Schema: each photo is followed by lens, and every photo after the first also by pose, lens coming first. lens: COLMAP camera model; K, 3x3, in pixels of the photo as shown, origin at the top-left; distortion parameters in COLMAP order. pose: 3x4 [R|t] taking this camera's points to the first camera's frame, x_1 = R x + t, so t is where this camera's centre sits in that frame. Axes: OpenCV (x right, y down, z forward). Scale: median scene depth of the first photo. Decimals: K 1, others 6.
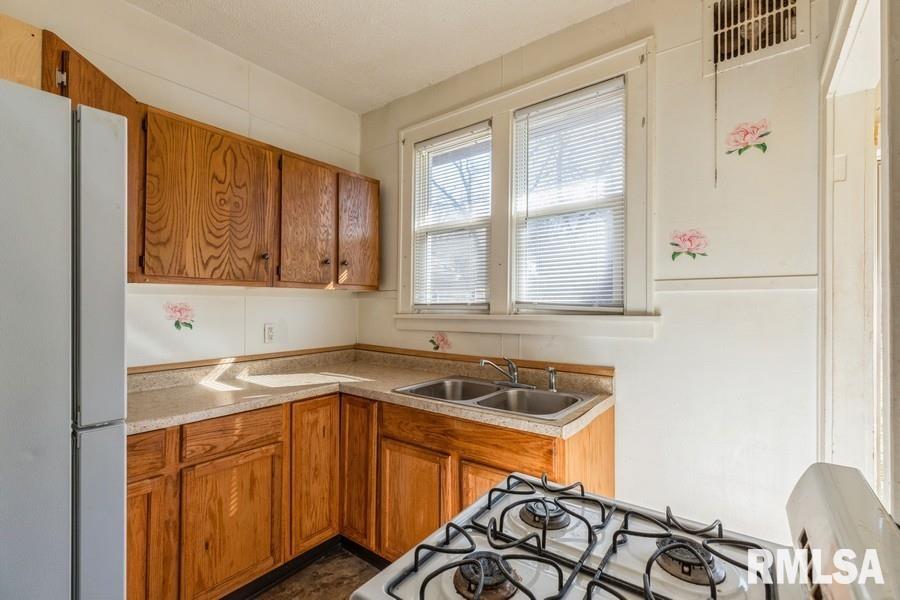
lens RADIAL K [[408.5, 0, 454.2], [0, 408.5, 301.8], [0, 0, 1]] dist [0.010365, -0.001668]
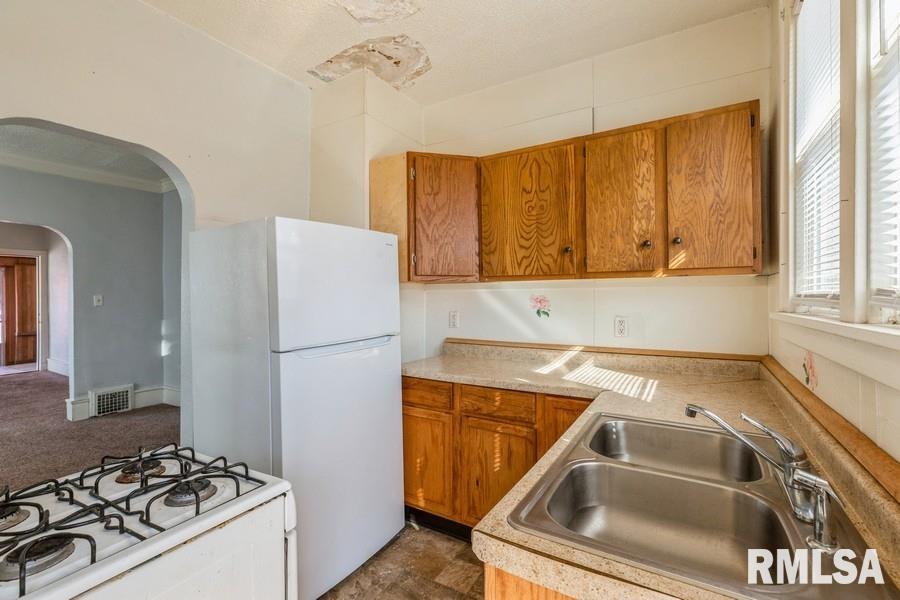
lens RADIAL K [[408.5, 0, 453.8], [0, 408.5, 291.8], [0, 0, 1]] dist [0.010365, -0.001668]
pose [[0.096356, -0.009713, -0.995300, 0.532699], [0.012320, 0.999887, -0.008565, -0.000199], [0.995271, -0.011436, 0.096465, 0.626397]]
